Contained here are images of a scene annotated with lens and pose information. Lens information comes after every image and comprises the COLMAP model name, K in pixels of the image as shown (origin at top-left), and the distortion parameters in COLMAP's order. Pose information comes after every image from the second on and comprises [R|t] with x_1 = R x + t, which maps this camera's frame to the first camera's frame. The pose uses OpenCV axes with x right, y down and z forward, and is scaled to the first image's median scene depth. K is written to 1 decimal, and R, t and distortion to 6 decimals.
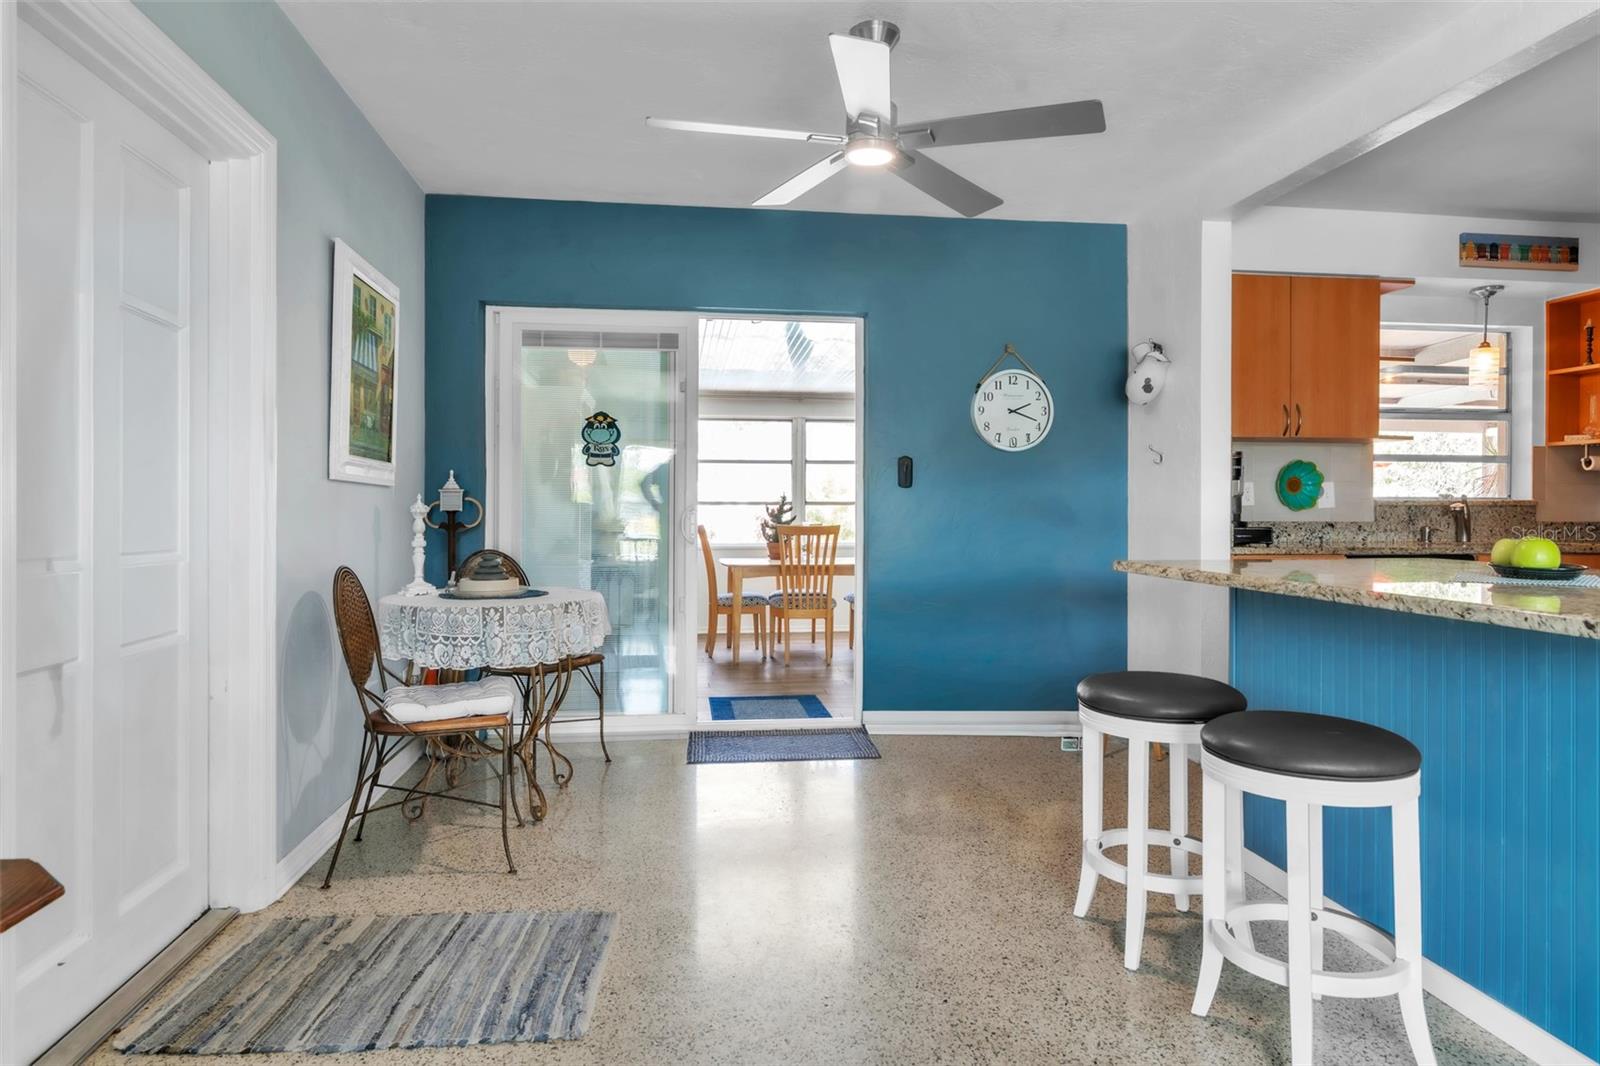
lens RADIAL K [[931.5, 0, 807.6], [0, 931.5, 518.4], [0, 0, 1]] dist [0.003543, -0.000127]
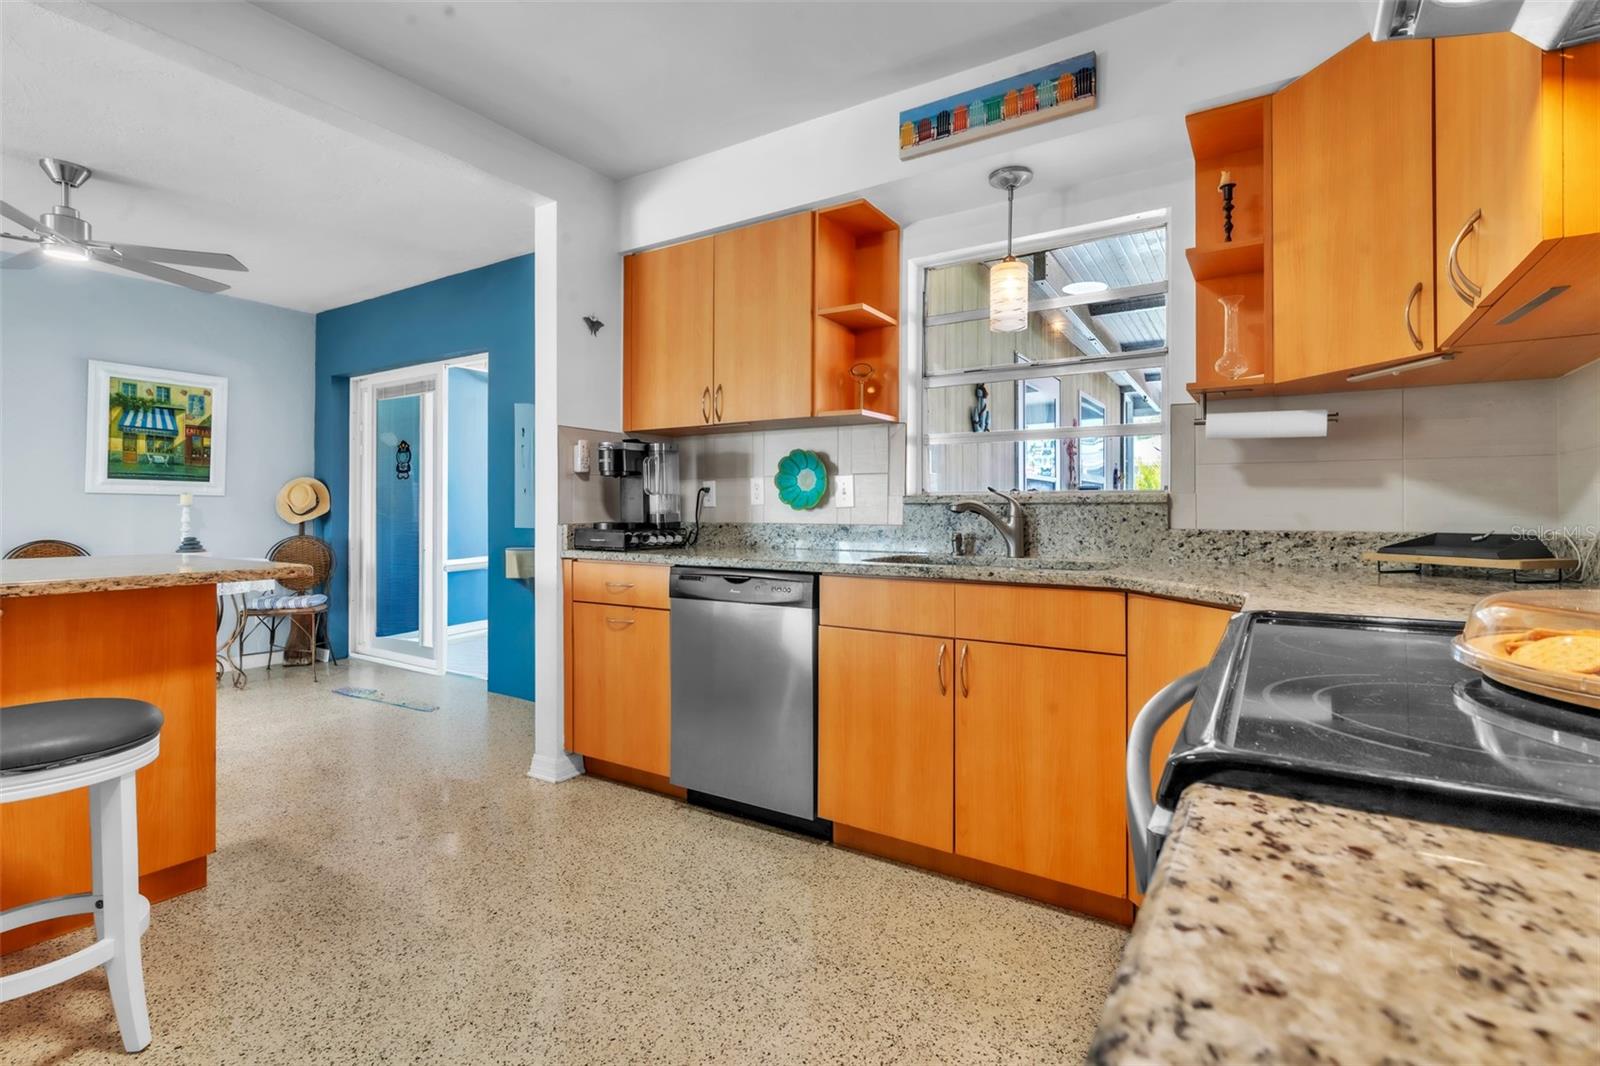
lens RADIAL K [[745.0, 0, 803.3], [0, 745.0, 511.2], [0, 0, 1]] dist [0.003592, -0.000750]
pose [[0.757517, 0.003114, -0.652807, 0.955676], [-0.007429, 0.999965, -0.003850, -0.005087], [0.652773, 0.007766, 0.757514, 0.503409]]
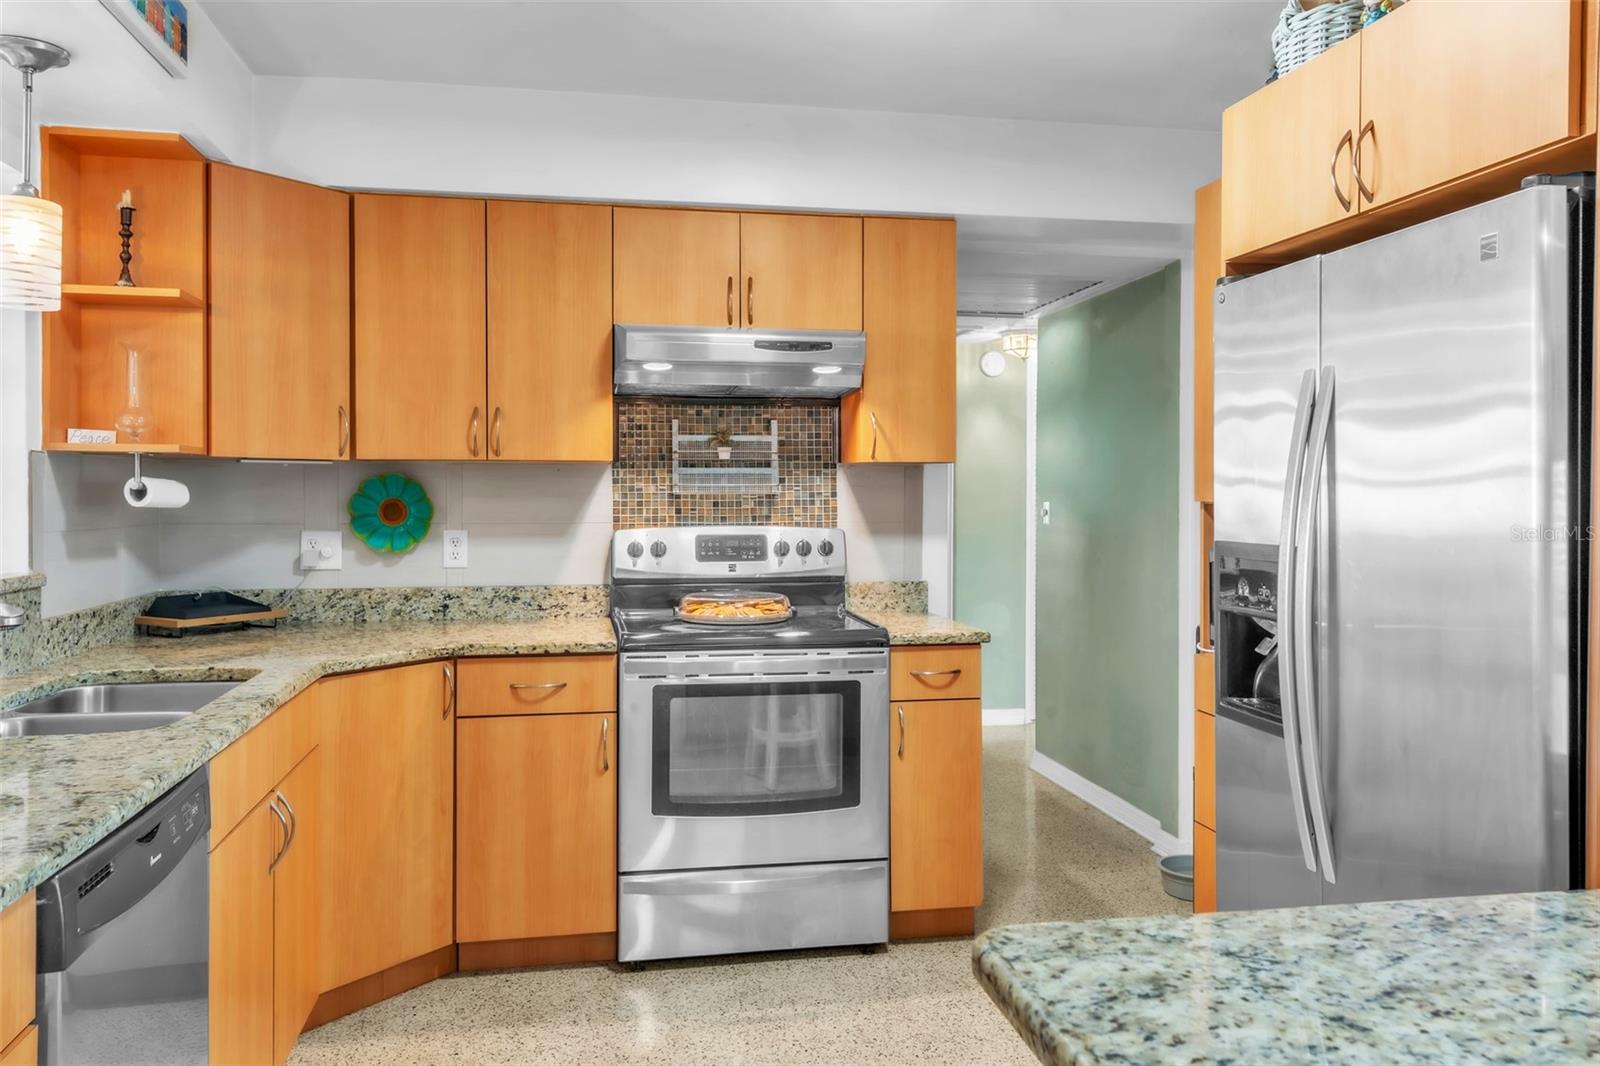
lens RADIAL K [[1210.8, 0, 818.9], [0, 1210.8, 505.3], [0, 0, 1]] dist [0.005938, 0.000134]
pose [[-0.059854, -0.010865, 0.998148, 0.197738], [0.006498, 0.999915, 0.011274, -0.058228], [-0.998186, 0.007161, -0.059779, 0.697239]]
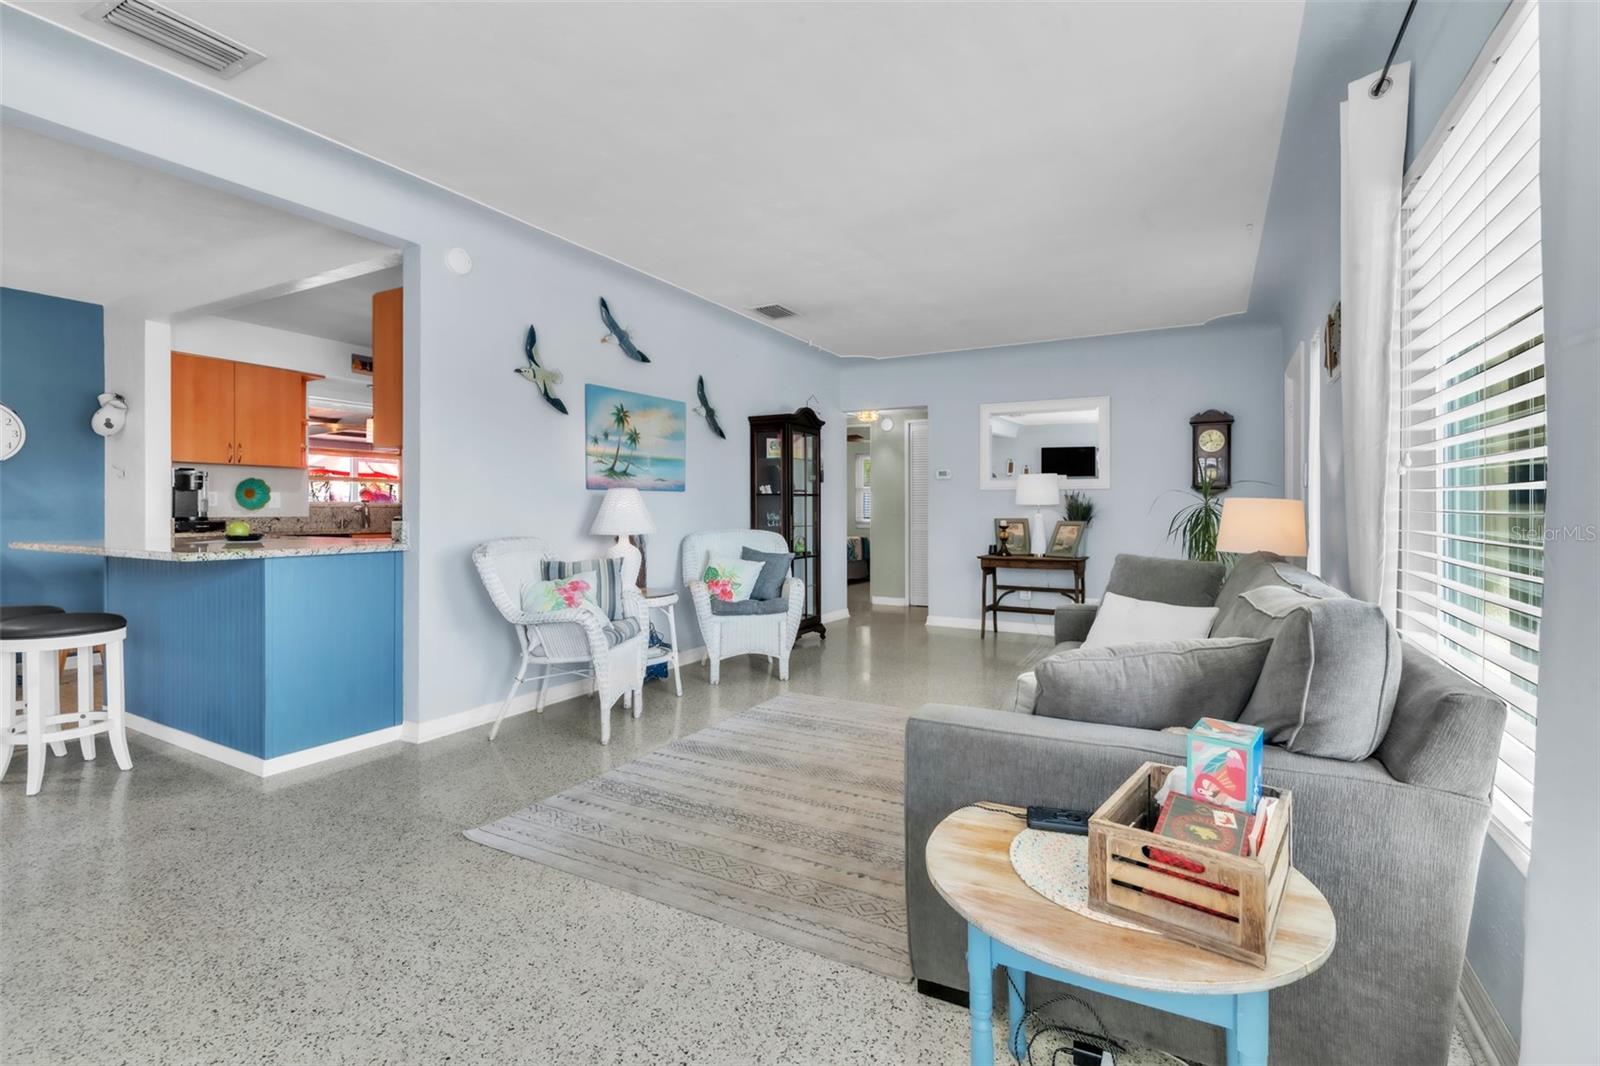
lens RADIAL K [[745.0, 0, 776.6], [0, 745.0, 514.9], [0, 0, 1]] dist [0.003592, -0.000750]
pose [[0.618108, -0.002831, 0.786088, 0.082249], [0.004888, 0.999988, -0.000242, 0.004924], [-0.786078, 0.003992, 0.618114, -0.480803]]
